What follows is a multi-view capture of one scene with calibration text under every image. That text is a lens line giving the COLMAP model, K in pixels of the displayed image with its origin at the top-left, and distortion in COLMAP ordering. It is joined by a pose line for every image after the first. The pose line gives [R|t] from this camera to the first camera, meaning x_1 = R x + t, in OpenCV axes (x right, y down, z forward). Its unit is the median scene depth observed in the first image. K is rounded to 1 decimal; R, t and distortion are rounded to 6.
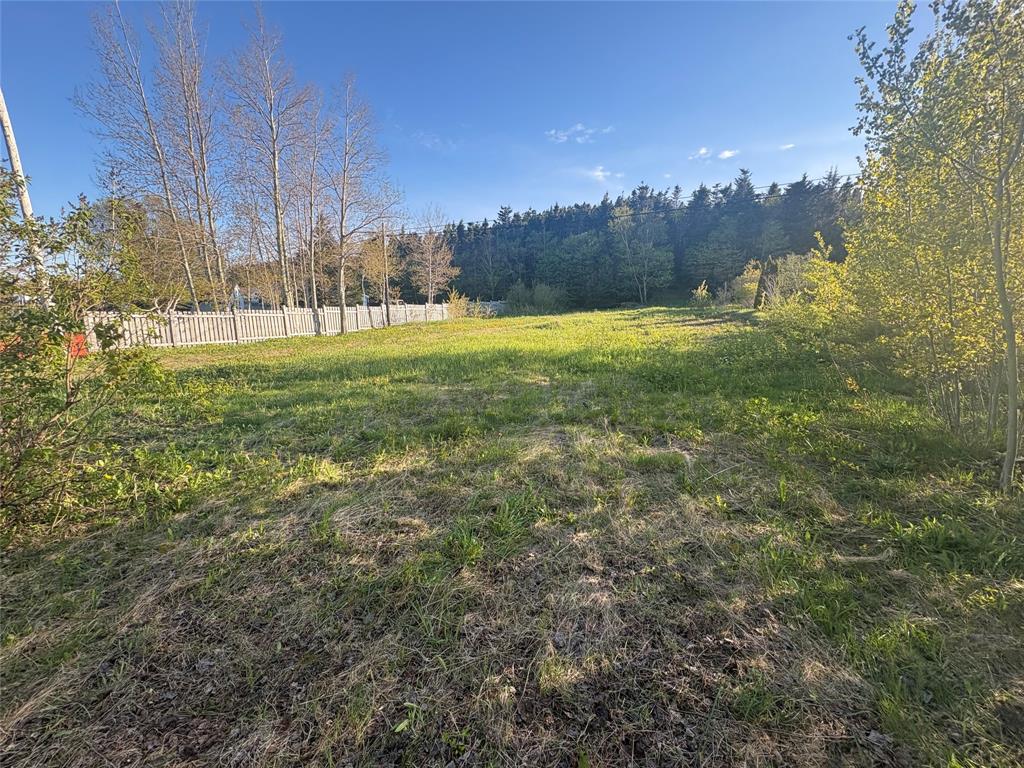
lens RADIAL K [[410.3, 0, 510.2], [0, 410.3, 378.5], [0, 0, 1]] dist [0.000141, 0.000554]
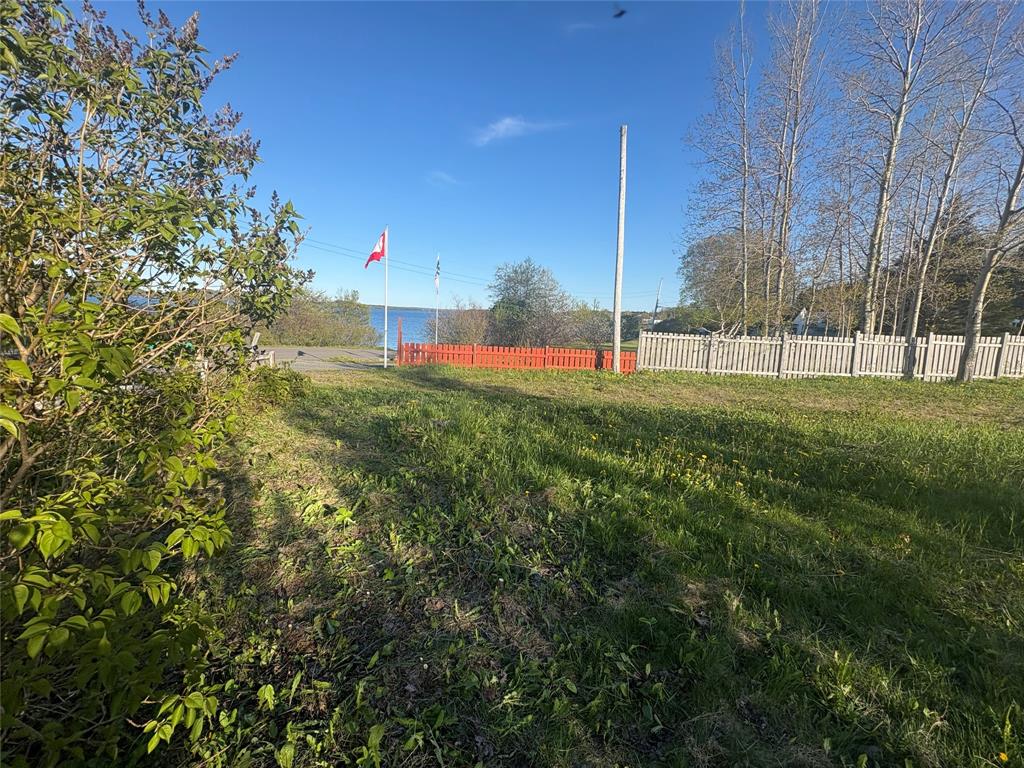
lens RADIAL K [[410.3, 0, 509.8], [0, 410.3, 384.6], [0, 0, 1]] dist [0.000141, 0.000554]
pose [[0.366589, 0.147302, -0.918648, -0.208117], [-0.188167, 0.978721, 0.081846, -0.062807], [0.911156, 0.142855, 0.386506, 0.370878]]
